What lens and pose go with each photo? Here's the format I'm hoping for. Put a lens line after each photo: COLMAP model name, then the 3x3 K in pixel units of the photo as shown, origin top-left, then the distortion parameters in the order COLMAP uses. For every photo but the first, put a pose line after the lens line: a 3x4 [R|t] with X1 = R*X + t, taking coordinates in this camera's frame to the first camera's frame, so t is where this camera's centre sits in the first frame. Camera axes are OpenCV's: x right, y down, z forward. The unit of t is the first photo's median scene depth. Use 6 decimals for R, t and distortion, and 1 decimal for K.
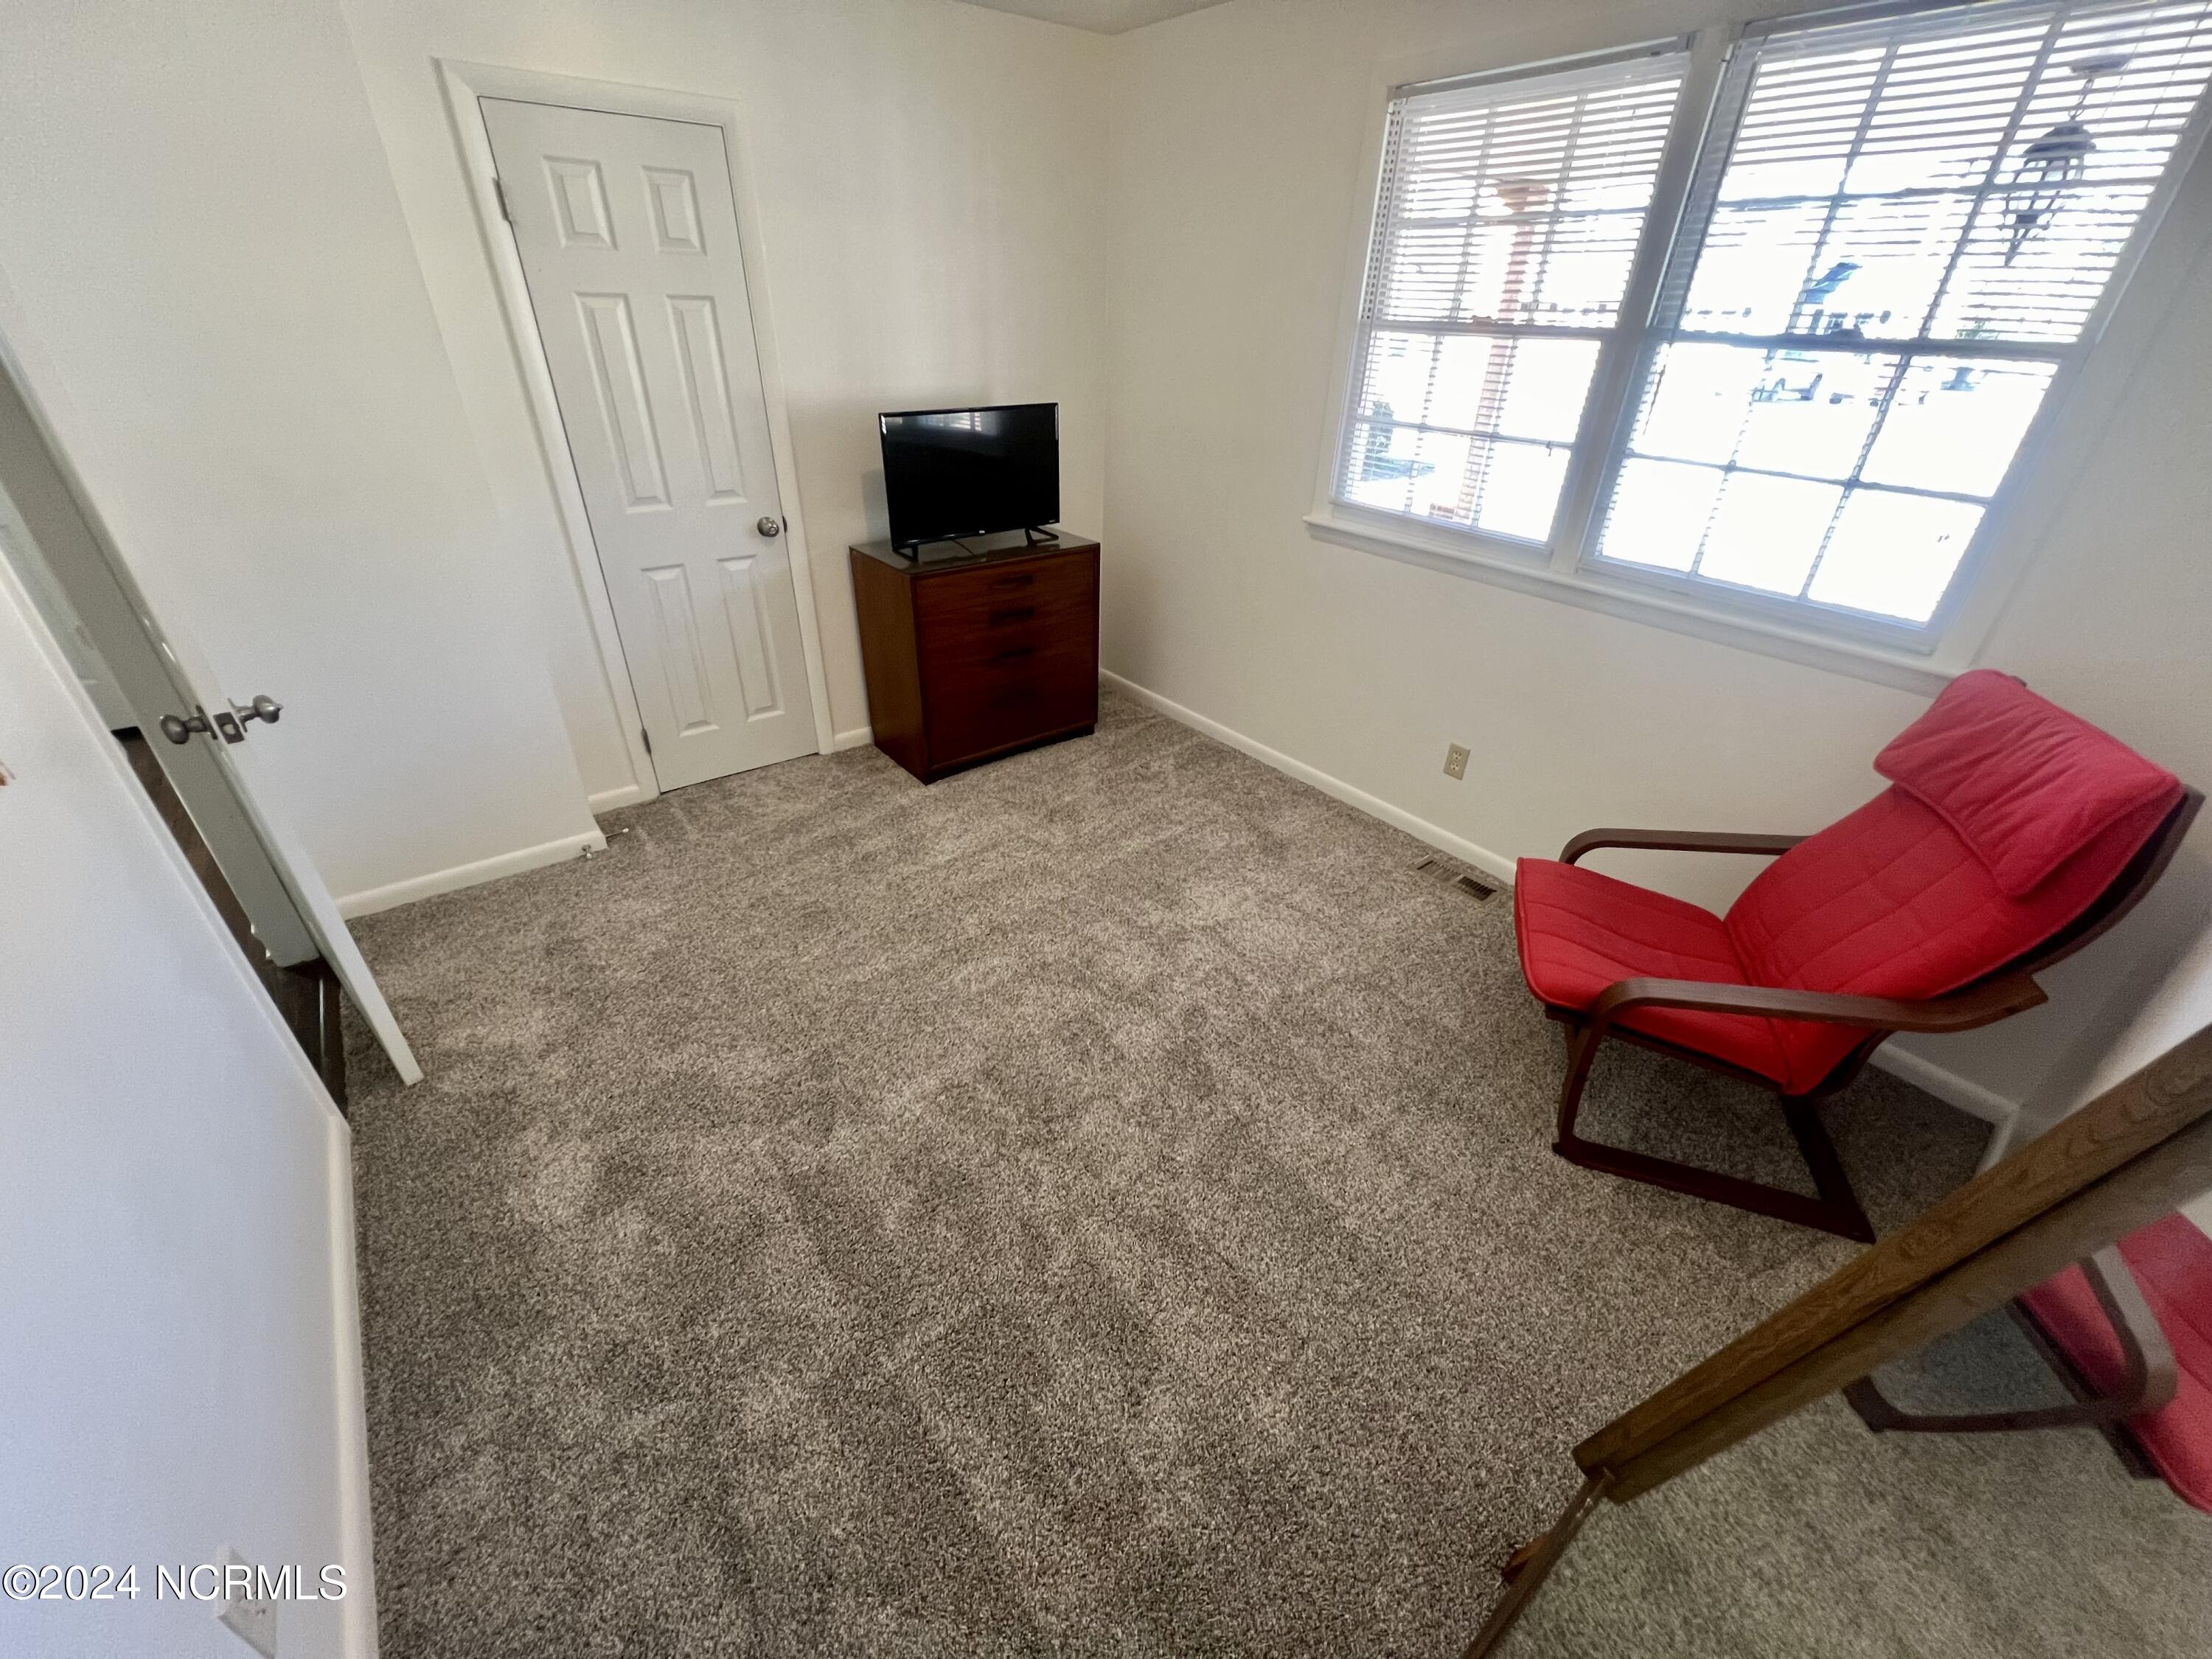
lens RADIAL K [[885.3, 0, 1108.3], [0, 885.3, 853.6], [0, 0, 1]] dist [-0.002136, 0.000743]
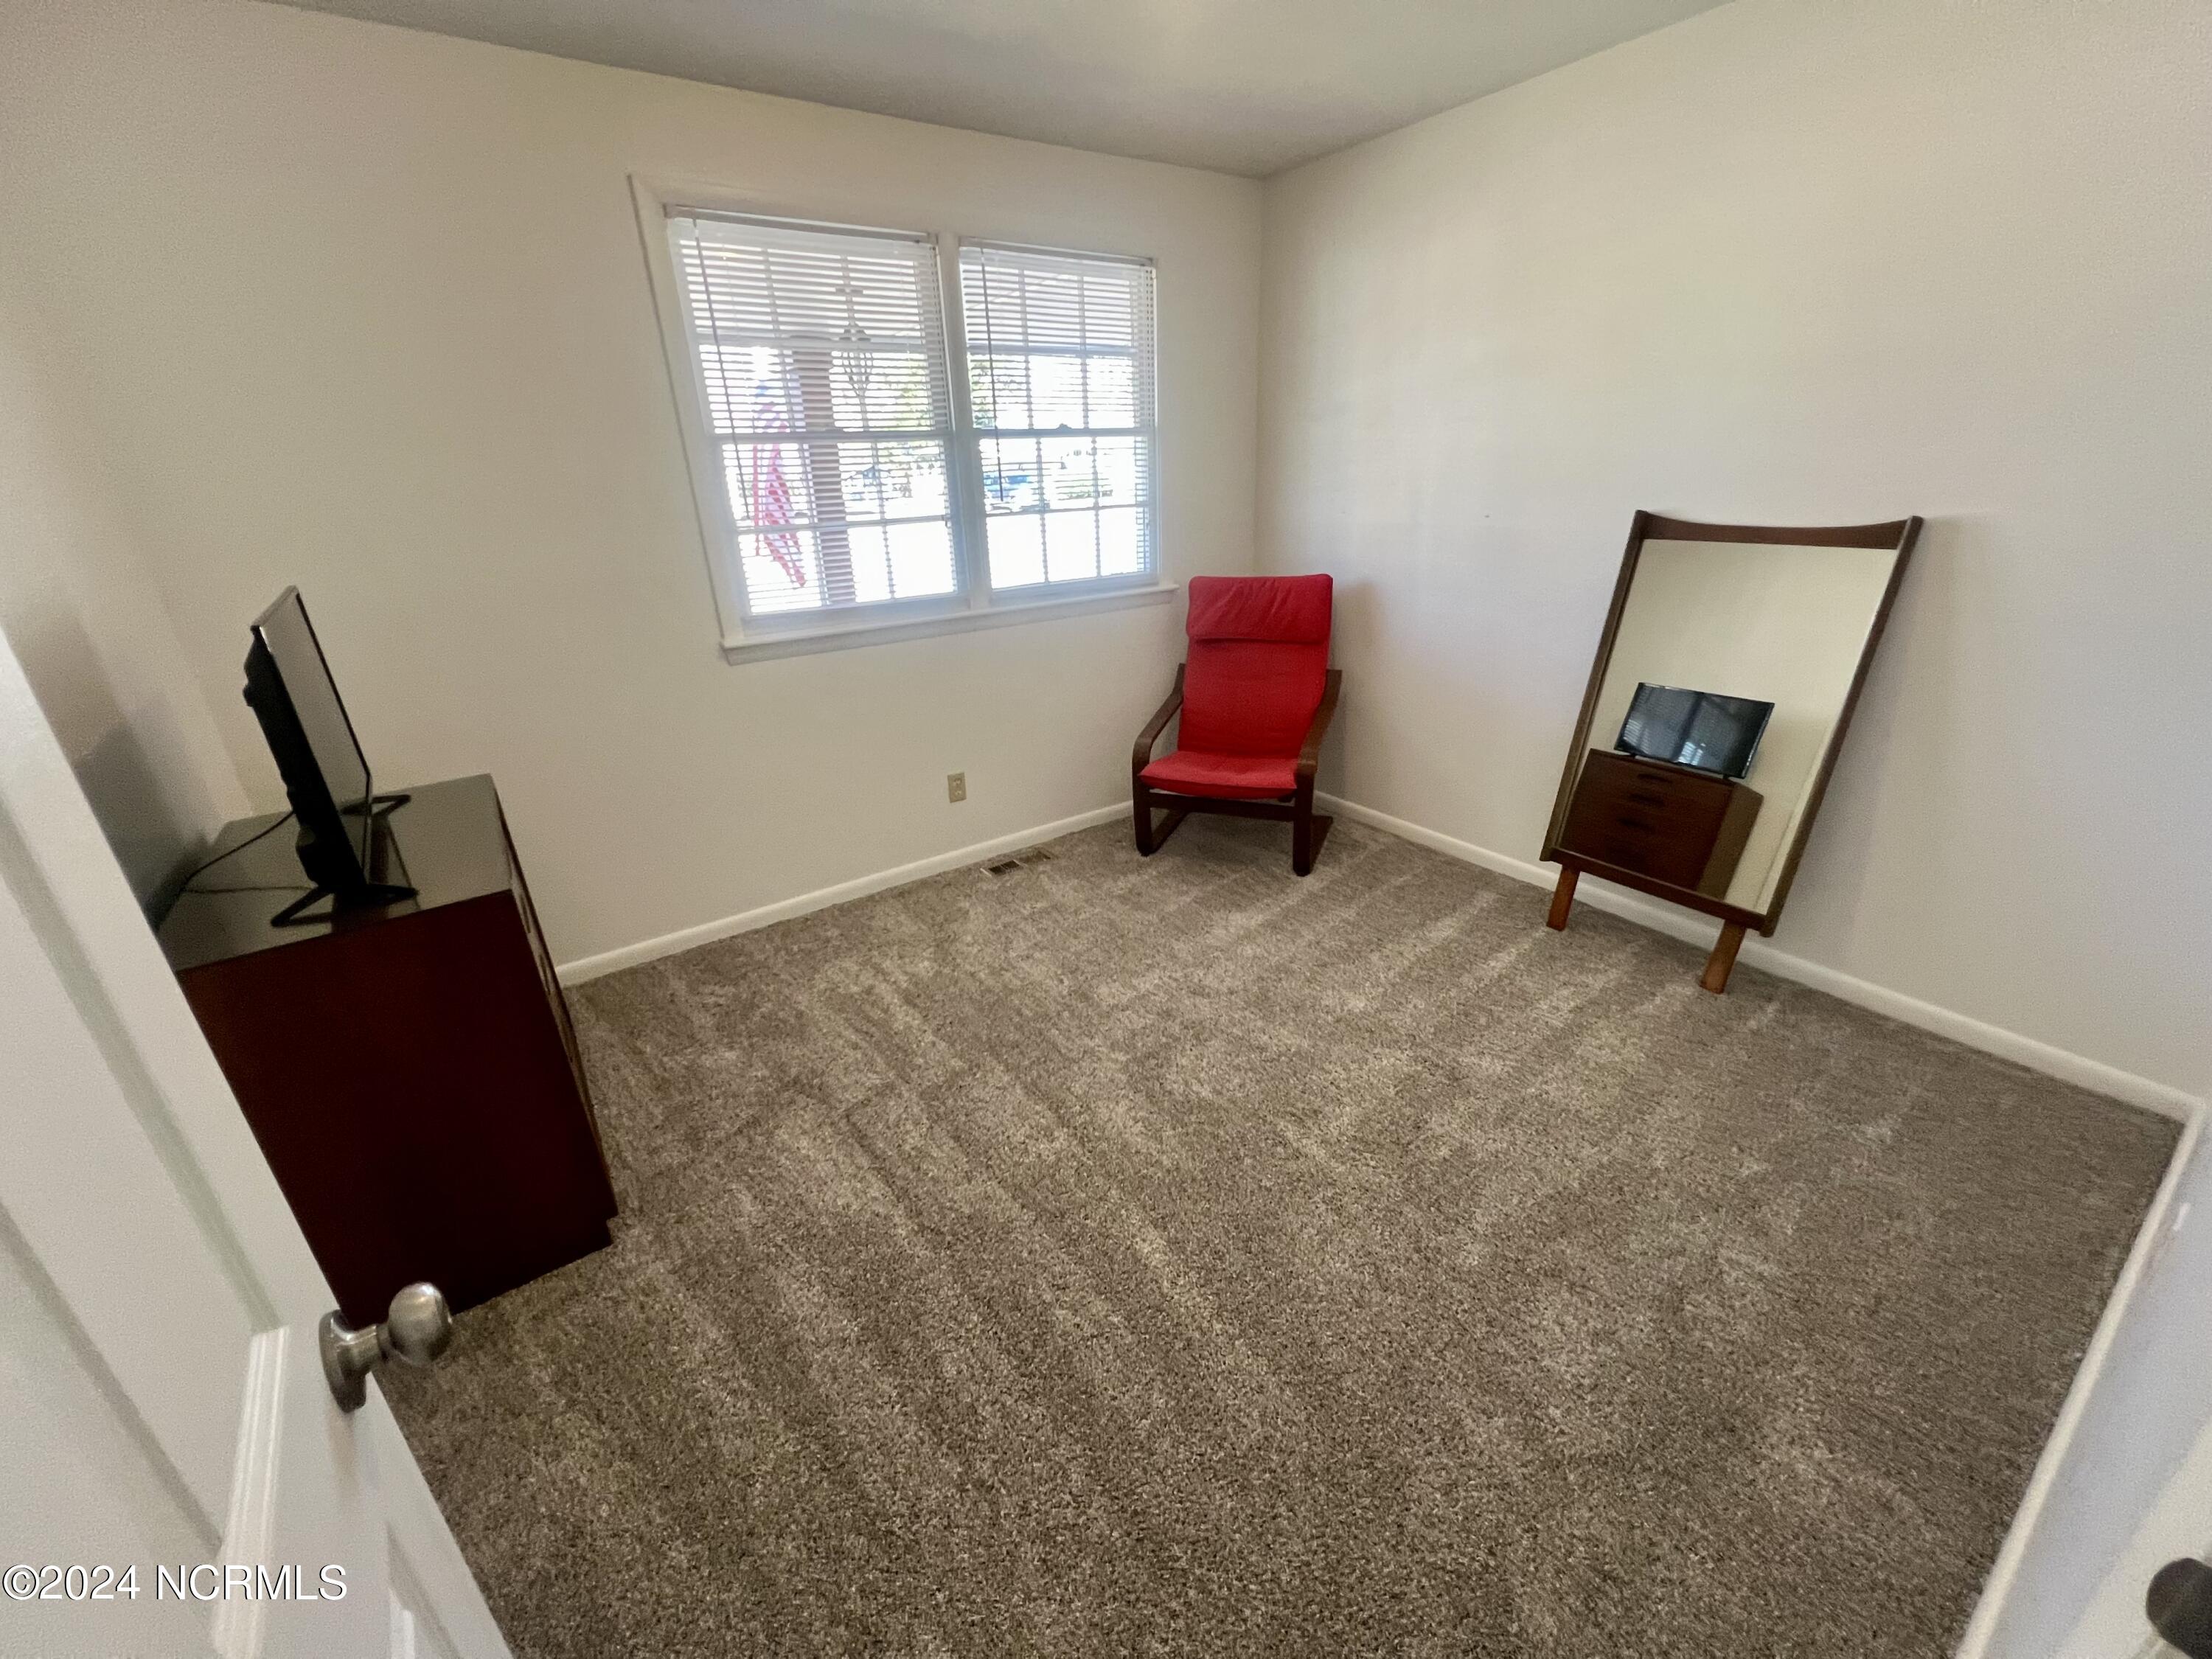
lens RADIAL K [[885.3, 0, 1103.3], [0, 885.3, 841.4], [0, 0, 1]] dist [-0.002136, 0.000743]
pose [[0.026389, -0.402285, 0.915134, -0.687506], [0.559091, 0.764827, 0.320089, -0.313799], [-0.828686, 0.503196, 0.245097, 0.596199]]
